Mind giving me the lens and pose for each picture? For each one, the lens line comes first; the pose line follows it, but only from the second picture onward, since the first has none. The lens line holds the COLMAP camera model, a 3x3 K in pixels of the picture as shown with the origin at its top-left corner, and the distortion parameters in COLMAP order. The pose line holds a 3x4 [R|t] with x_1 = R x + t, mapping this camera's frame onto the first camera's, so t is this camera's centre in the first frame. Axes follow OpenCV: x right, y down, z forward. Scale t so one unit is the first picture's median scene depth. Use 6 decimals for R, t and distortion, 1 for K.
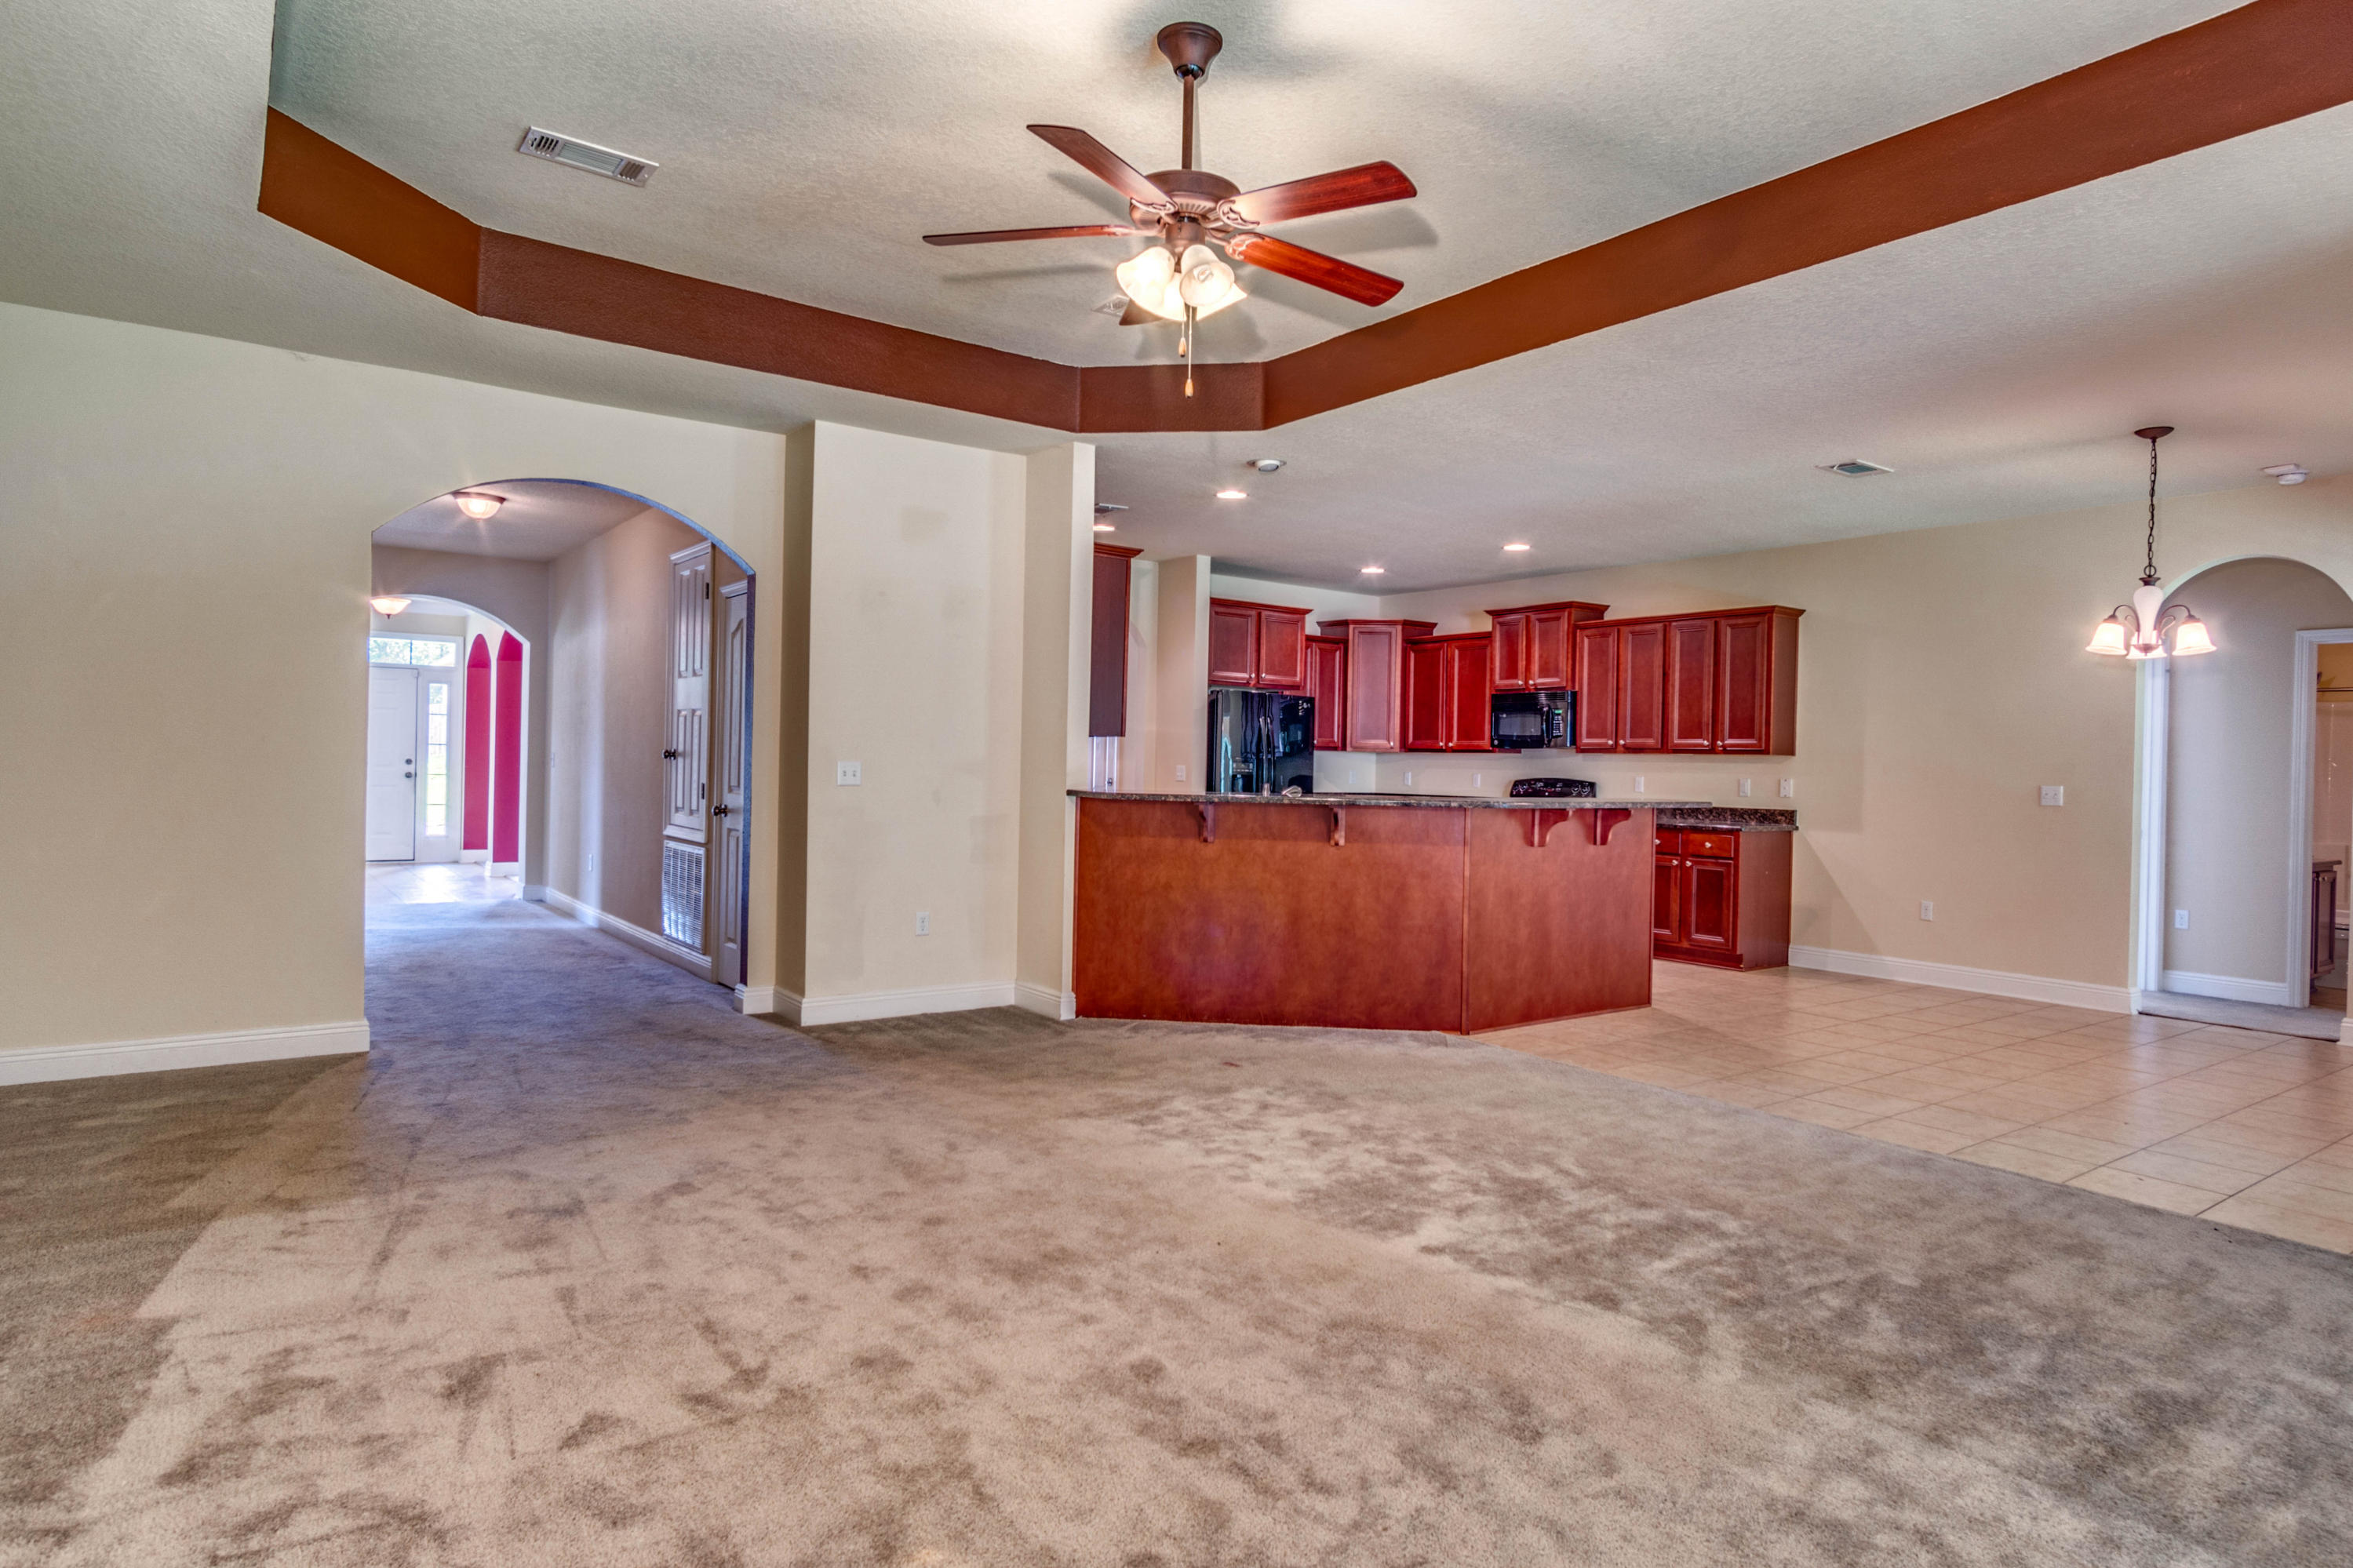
lens RADIAL K [[1322.6, 0, 1220.2], [0, 1322.6, 785.0], [0, 0, 1]] dist [0.002190, -0.000621]
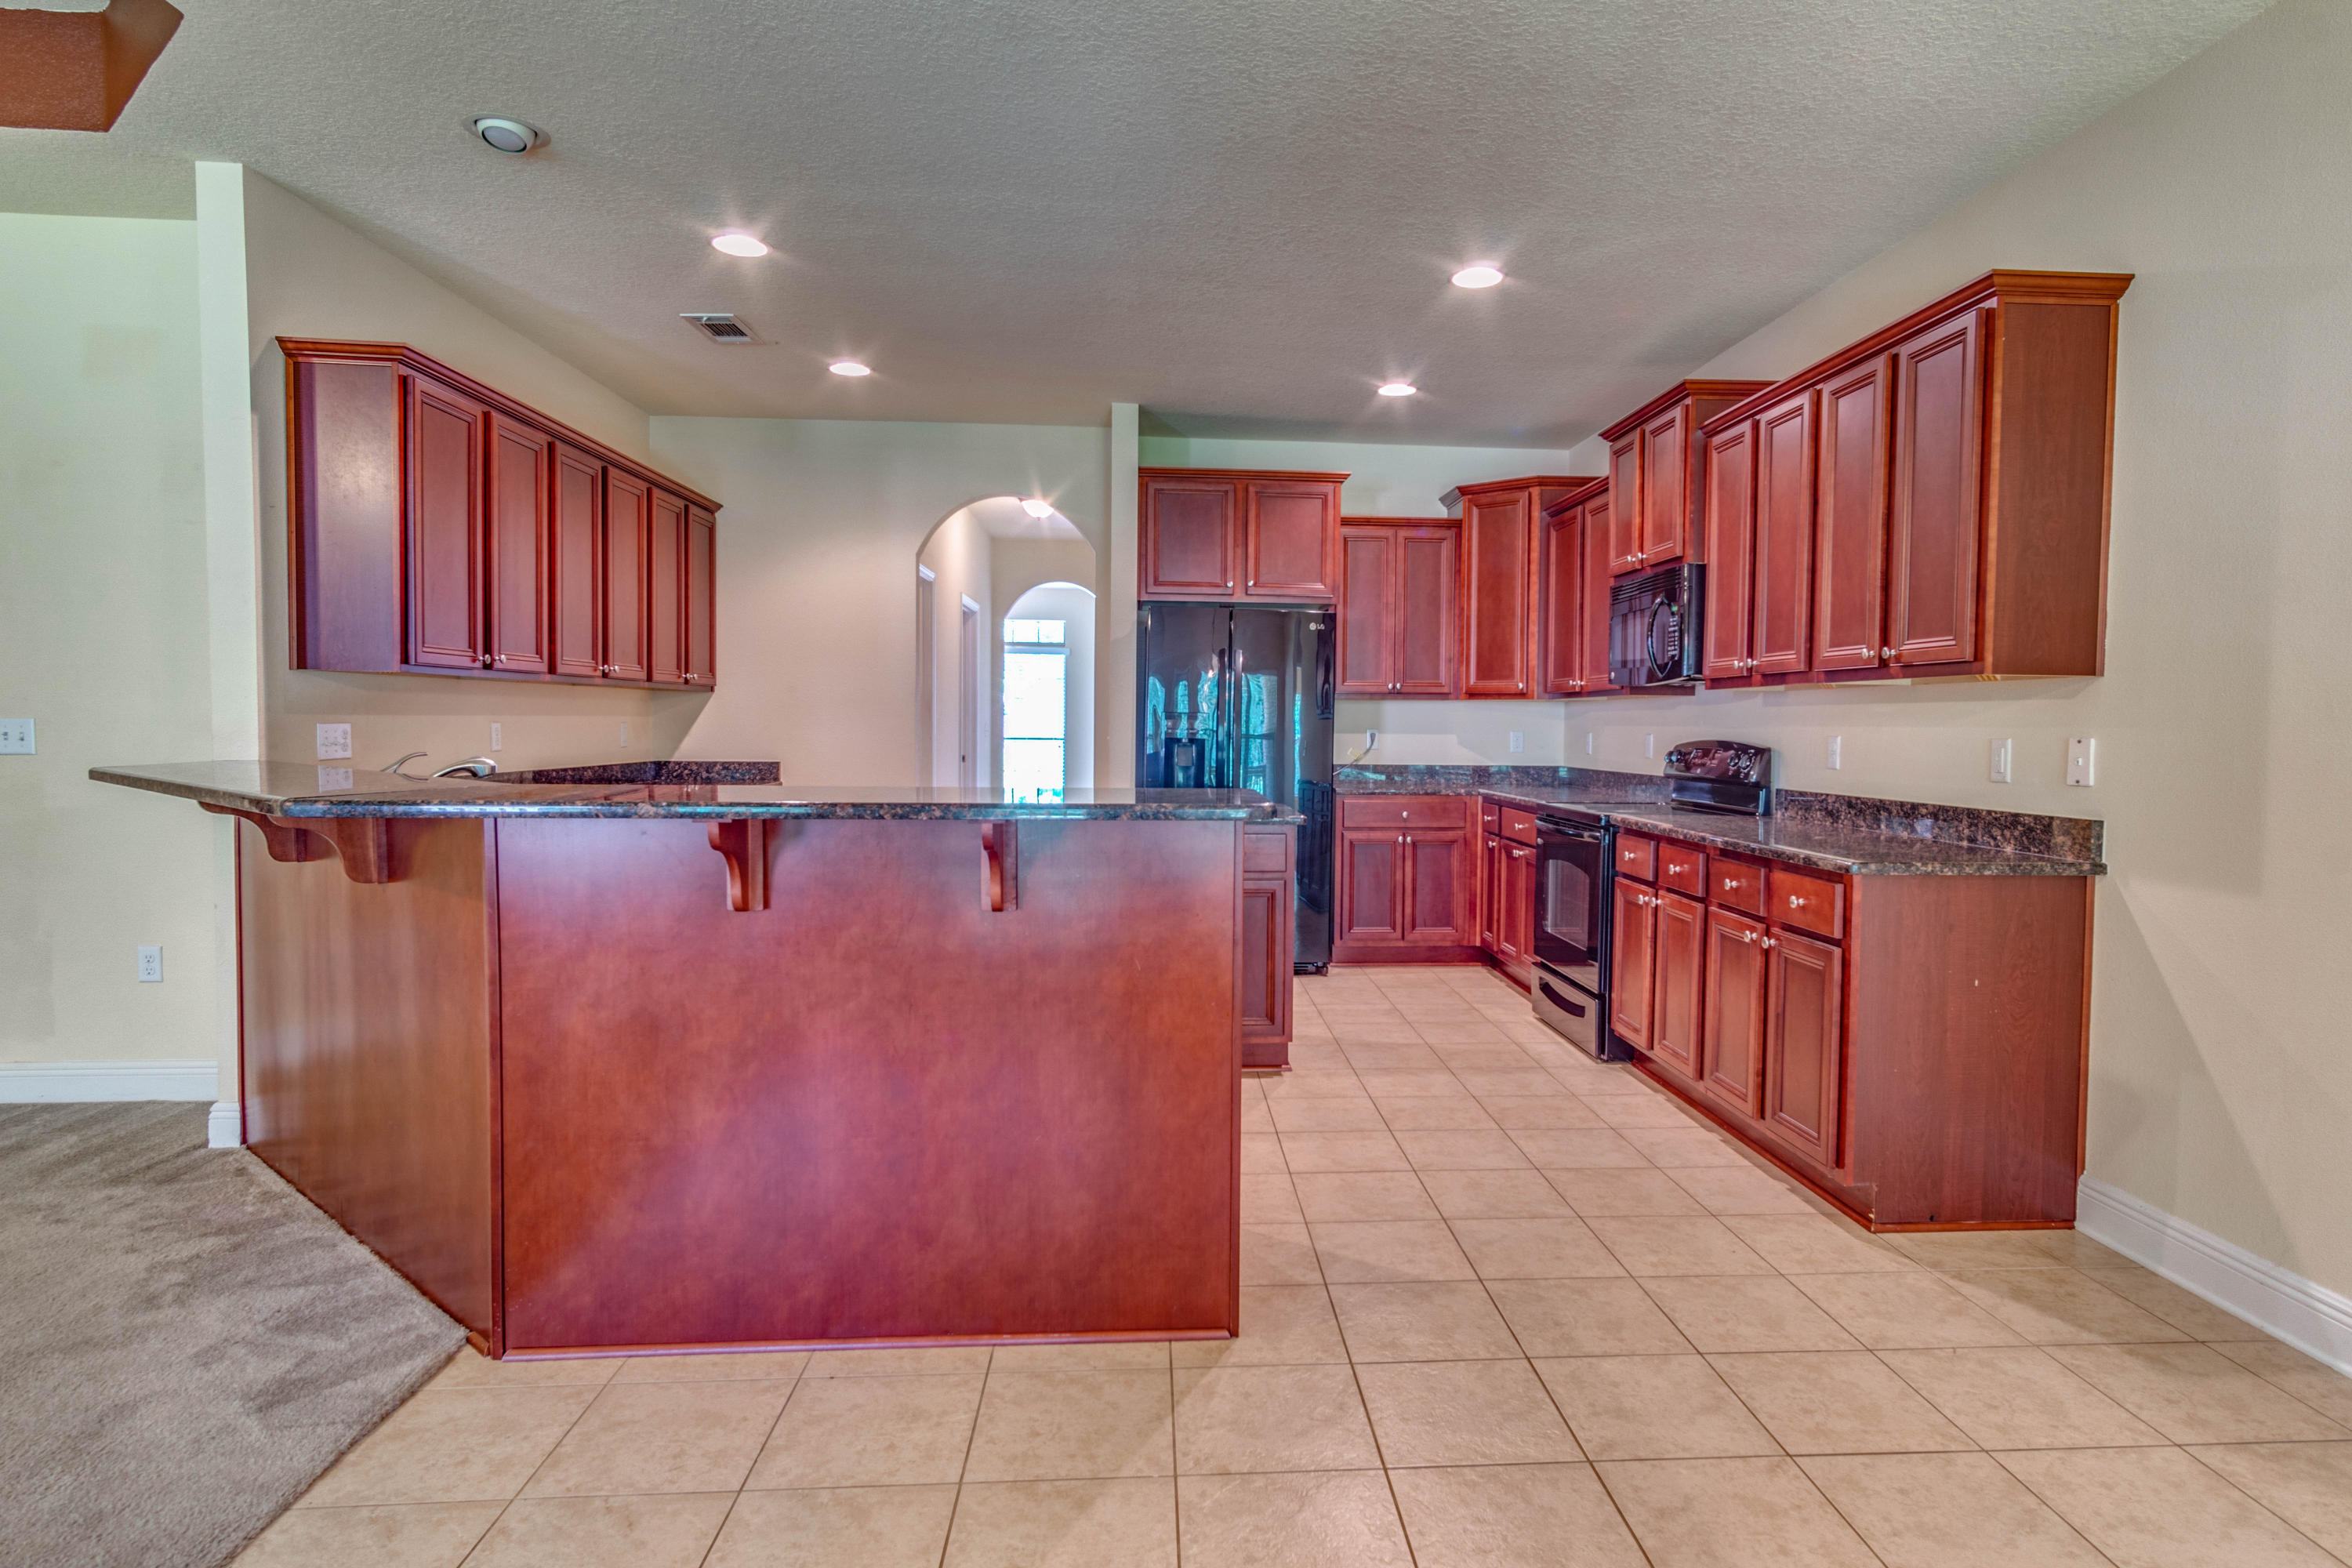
lens RADIAL K [[1252.9, 0, 1228.8], [0, 1252.9, 777.4], [0, 0, 1]] dist [0.003140, 0.002102]
pose [[0.841070, 0.011183, -0.540811, 0.419493], [-0.000217, 0.999793, 0.020336, -0.000459], [0.540927, -0.016987, 0.840898, 0.567764]]
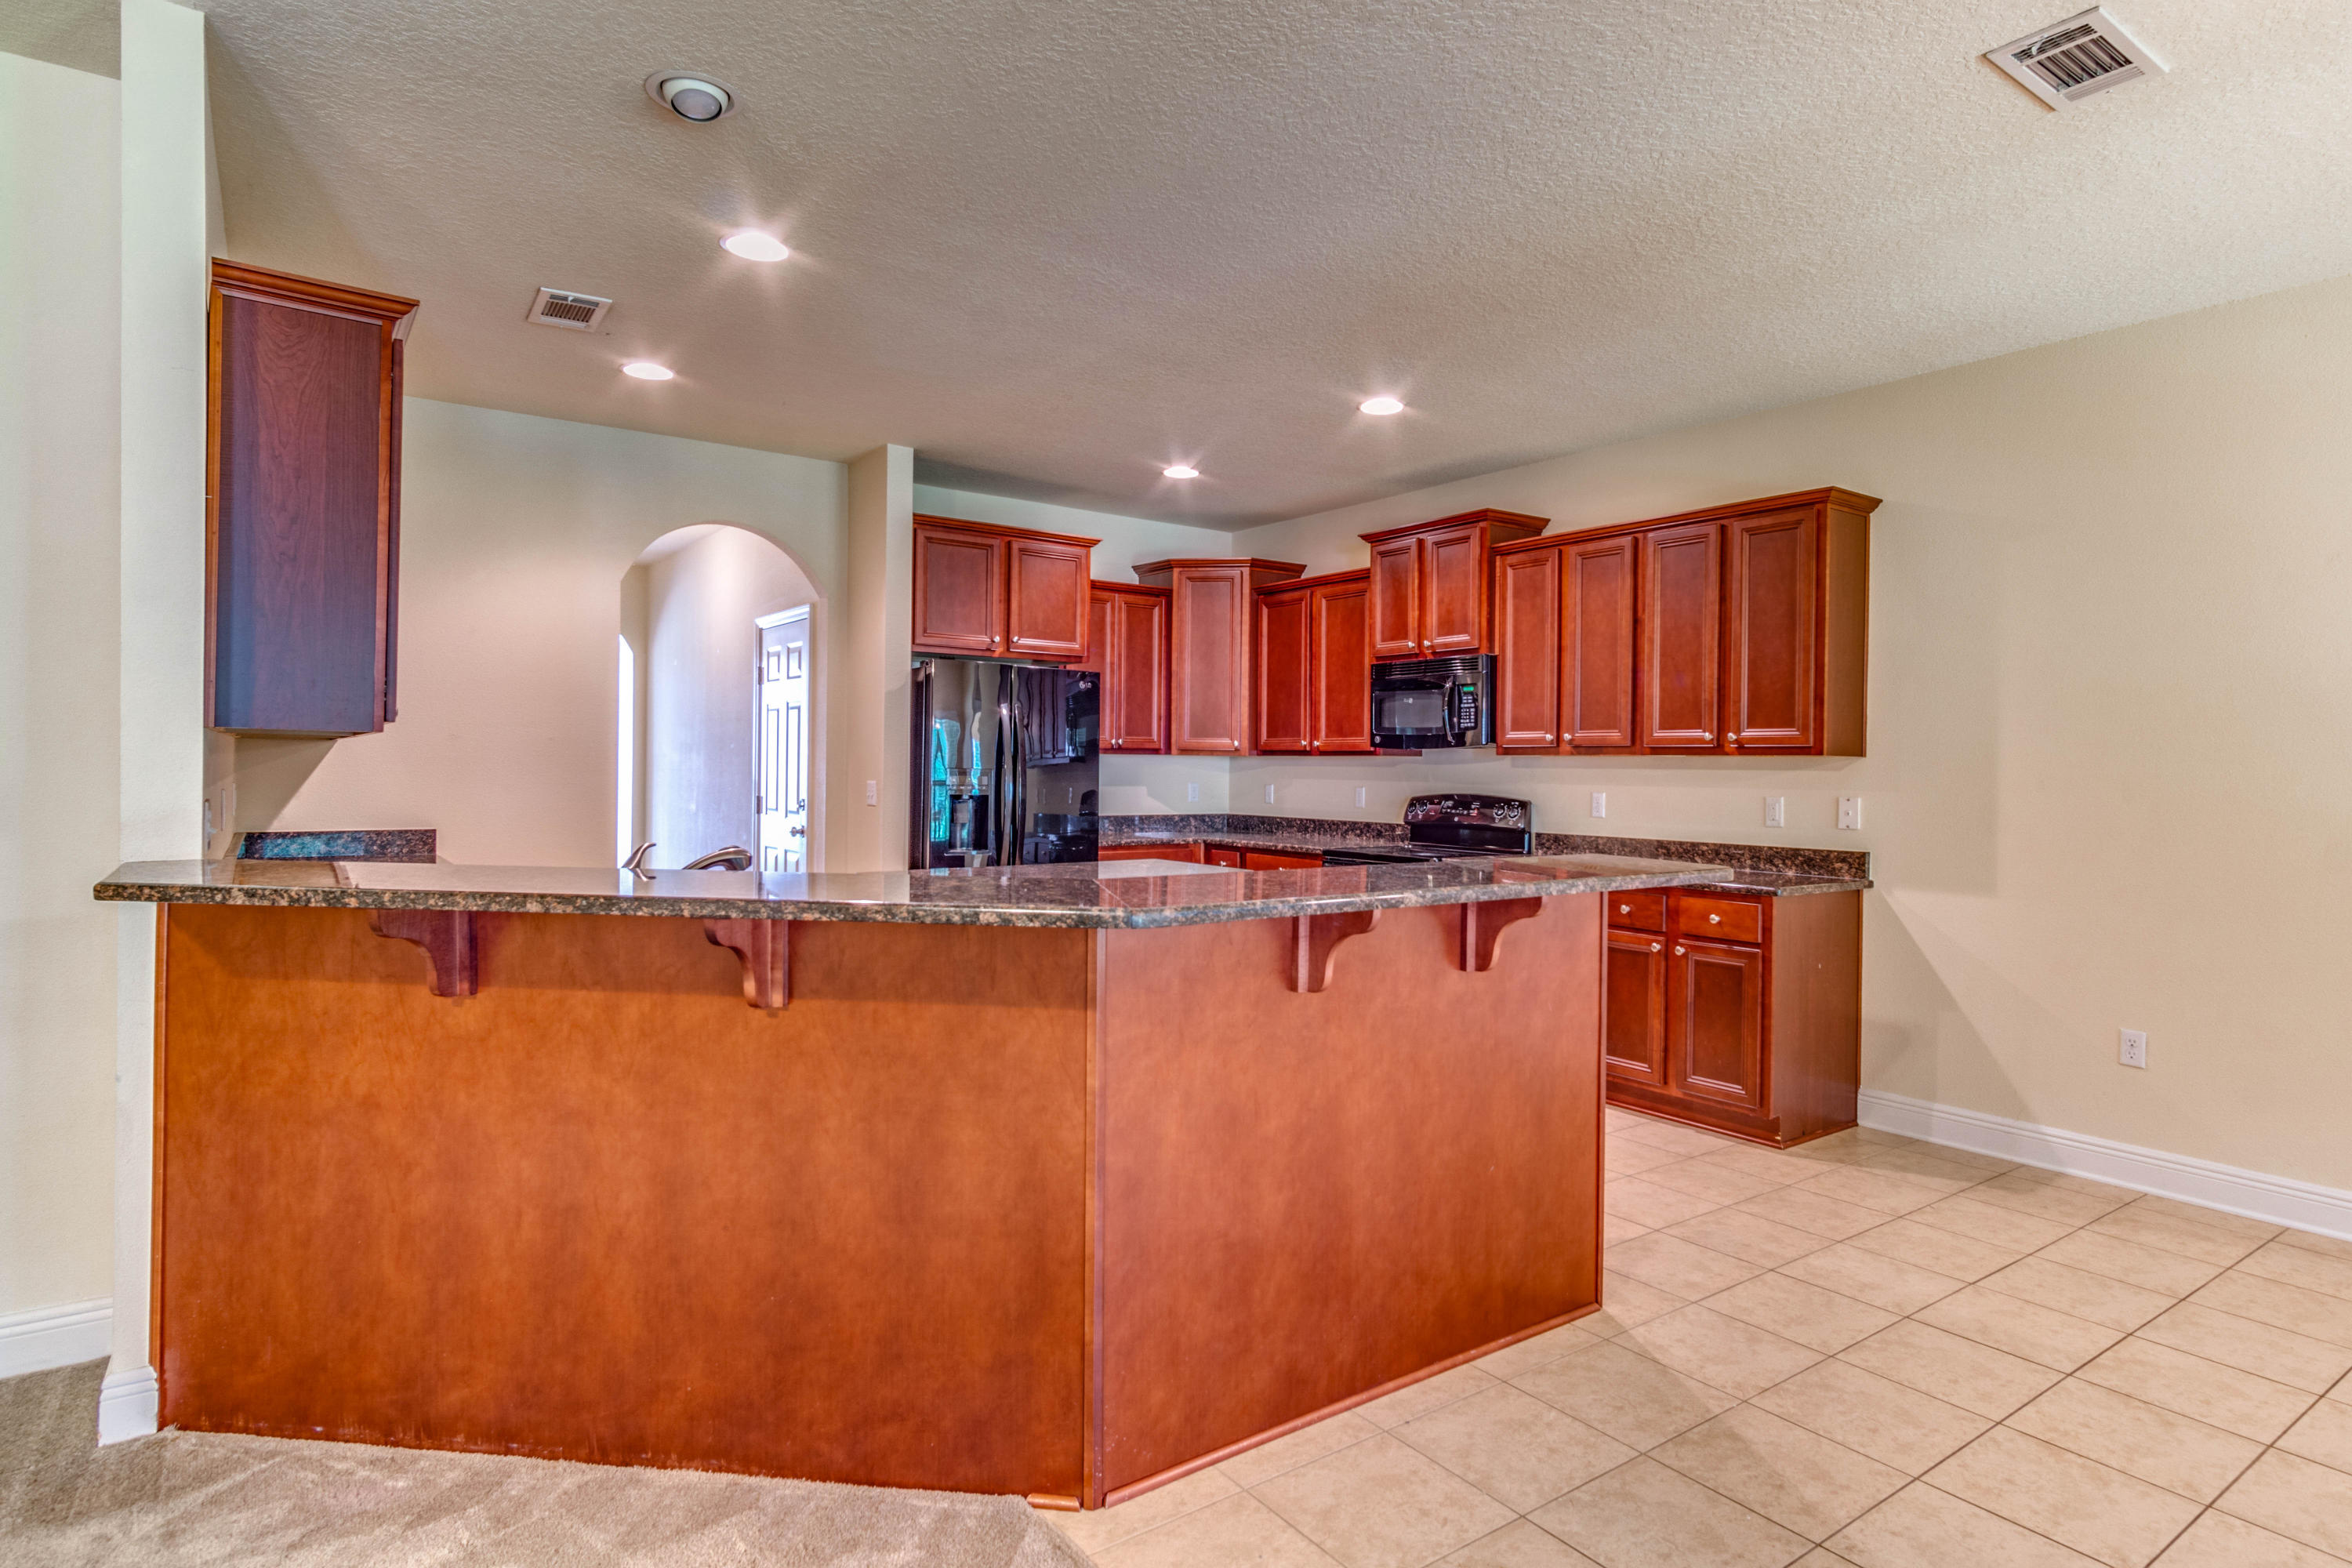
lens RADIAL K [[1260.1, 0, 1223.2], [0, 1260.1, 780.4], [0, 0, 1]] dist [0.004688, -0.000073]
pose [[0.999934, -0.009459, -0.006577, 0.161553], [0.009435, 0.999949, -0.003633, -0.012506], [0.006611, 0.003571, 0.999972, 0.455052]]
